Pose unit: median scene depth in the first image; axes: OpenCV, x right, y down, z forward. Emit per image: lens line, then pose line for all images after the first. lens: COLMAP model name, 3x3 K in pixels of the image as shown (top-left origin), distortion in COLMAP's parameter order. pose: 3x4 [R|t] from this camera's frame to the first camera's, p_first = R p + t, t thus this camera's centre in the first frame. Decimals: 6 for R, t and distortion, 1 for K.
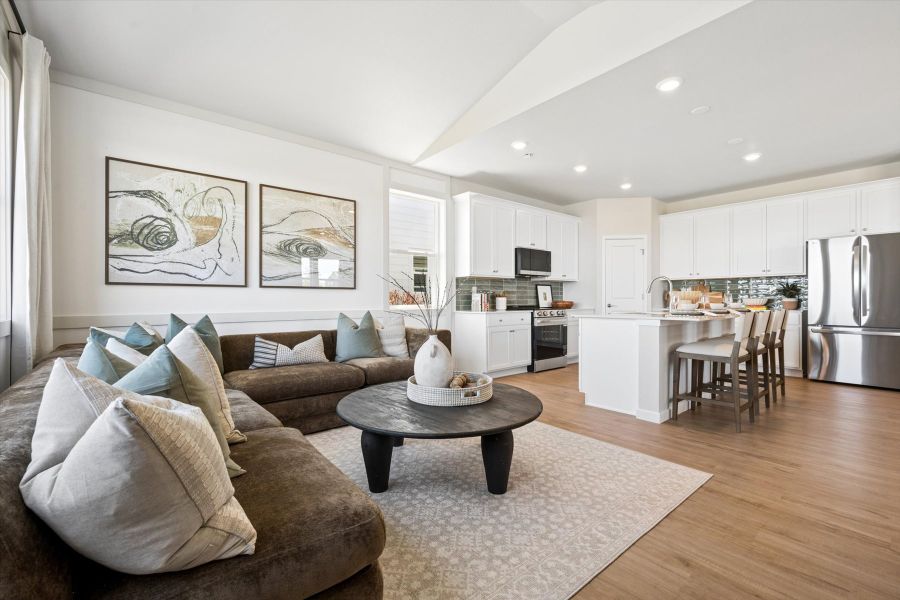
lens RADIAL K [[387.0, 0, 450.0], [0, 387.0, 300.0], [0, 0, 1]] dist [0.001956, 0.000154]
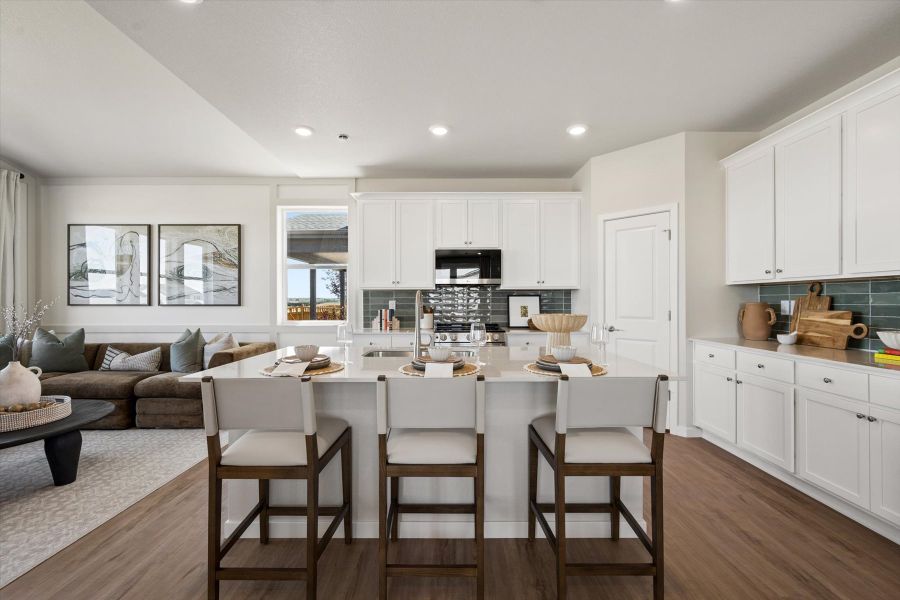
lens RADIAL K [[378.2, 0, 450.0], [0, 378.2, 300.0], [0, 0, 1]] dist [-0.000811, -0.000118]
pose [[0.767557, 0.001072, -0.640980, 0.694937], [-0.001534, 0.999999, -0.000165, -0.035353], [0.640979, 0.001110, 0.767558, 0.443464]]
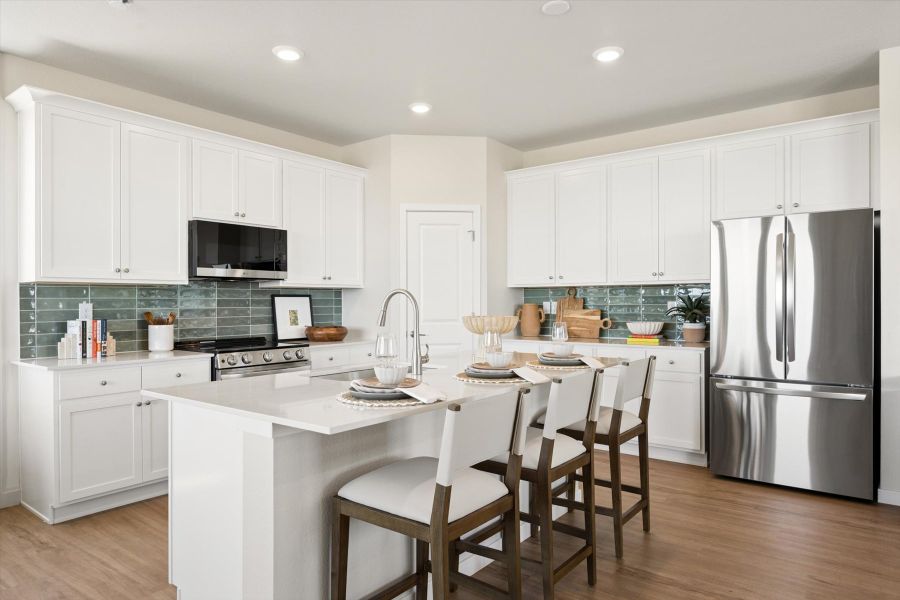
lens RADIAL K [[566.4, 0, 450.0], [0, 566.4, 300.0], [0, 0, 1]] dist [0.003400, 0.001131]
pose [[0.977205, -0.000777, 0.212296, 0.341008], [0.002056, 0.999981, -0.005806, -0.033113], [-0.212288, 0.006110, 0.977188, 0.256358]]
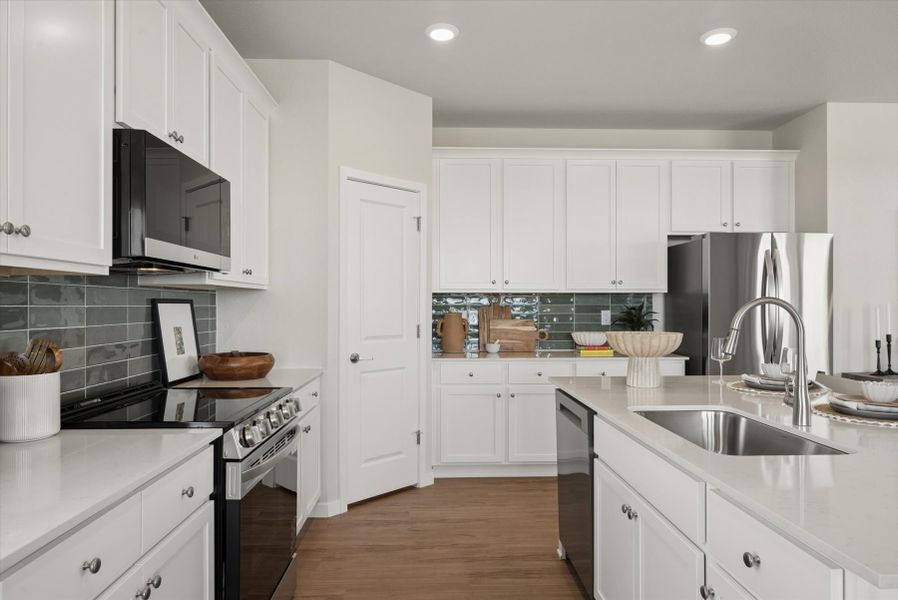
lens RADIAL K [[575.2, 0, 449.0], [0, 575.2, 300.0], [0, 0, 1]] dist [-0.000857, -0.000329]
pose [[0.613187, 0.009693, 0.789879, 0.037293], [0.000180, 0.999923, -0.012410, -0.040146], [-0.789938, 0.007751, 0.613138, 0.686509]]
